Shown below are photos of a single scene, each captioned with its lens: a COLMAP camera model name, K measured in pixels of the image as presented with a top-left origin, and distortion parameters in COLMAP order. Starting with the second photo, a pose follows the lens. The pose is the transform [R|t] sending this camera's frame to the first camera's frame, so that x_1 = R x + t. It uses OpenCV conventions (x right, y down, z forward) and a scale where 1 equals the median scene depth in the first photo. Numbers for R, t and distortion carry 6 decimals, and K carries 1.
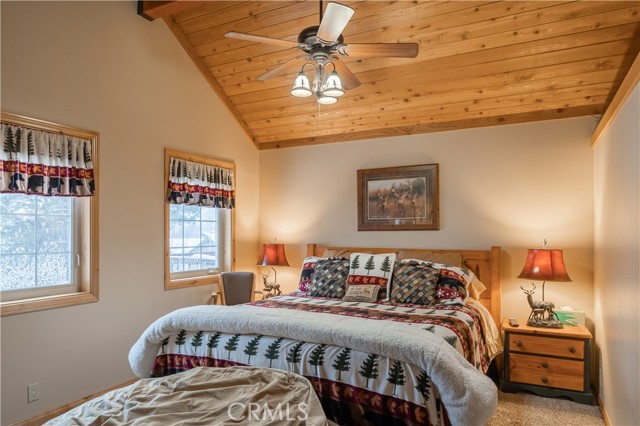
lens RADIAL K [[396.0, 0, 309.9], [0, 396.0, 226.4], [0, 0, 1]] dist [-0.008487, -0.000109]
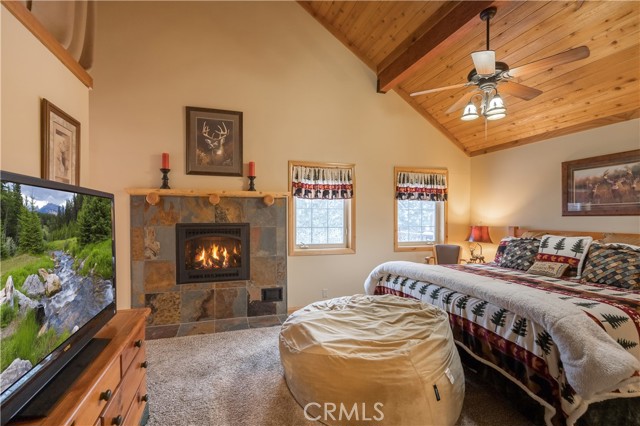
lens RADIAL K [[264.8, 0, 319.6], [0, 264.8, 216.0], [0, 0, 1]] dist [0.002801, -0.000409]
pose [[0.731244, -0.003020, -0.682109, 0.182989], [0.009386, 0.999940, 0.005635, 0.000336], [0.682051, -0.010523, 0.731229, -0.039758]]
